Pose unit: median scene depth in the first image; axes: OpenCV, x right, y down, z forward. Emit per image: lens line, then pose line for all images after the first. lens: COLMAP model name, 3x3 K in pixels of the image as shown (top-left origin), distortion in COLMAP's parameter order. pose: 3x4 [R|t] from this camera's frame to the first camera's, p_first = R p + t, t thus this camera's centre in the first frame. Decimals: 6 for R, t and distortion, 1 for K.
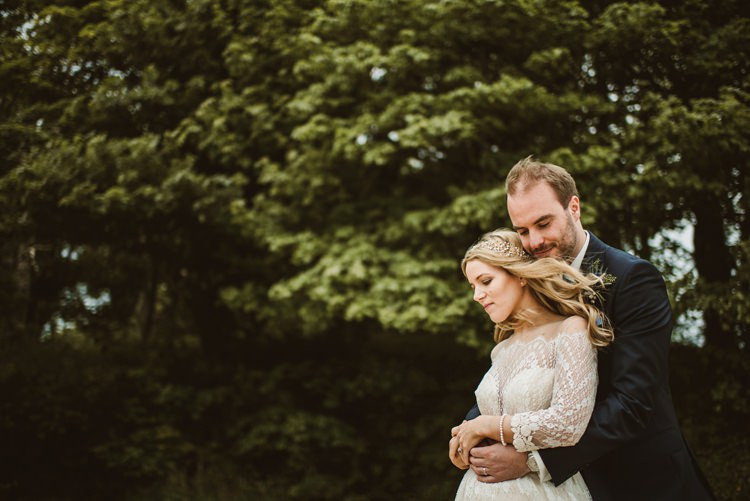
lens RADIAL K [[834.9, 0, 341.1], [0, 834.9, 250.9], [0, 0, 1]] dist [-0.014281, 0.000470]
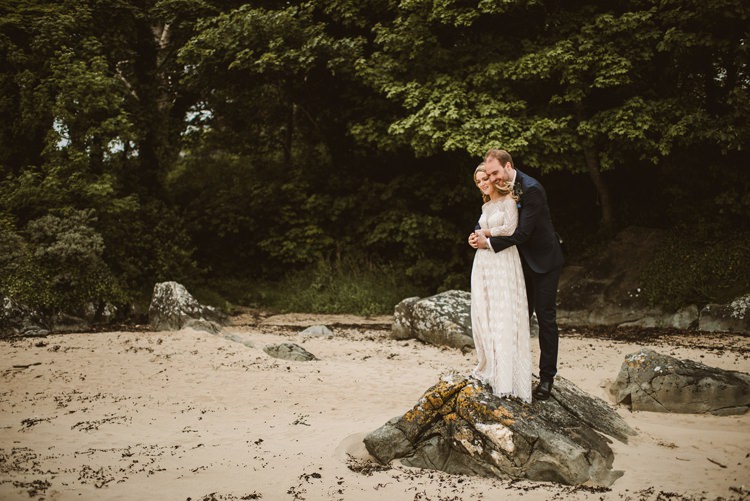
lens RADIAL K [[782.7, 0, 375.0], [0, 782.7, 250.5], [0, 0, 1]] dist [-0.480786, 0.001429]
pose [[0.995376, -0.014150, -0.095012, 0.008403], [0.036836, 0.969706, 0.241483, -0.052095], [0.088717, -0.243867, 0.965742, -0.218297]]
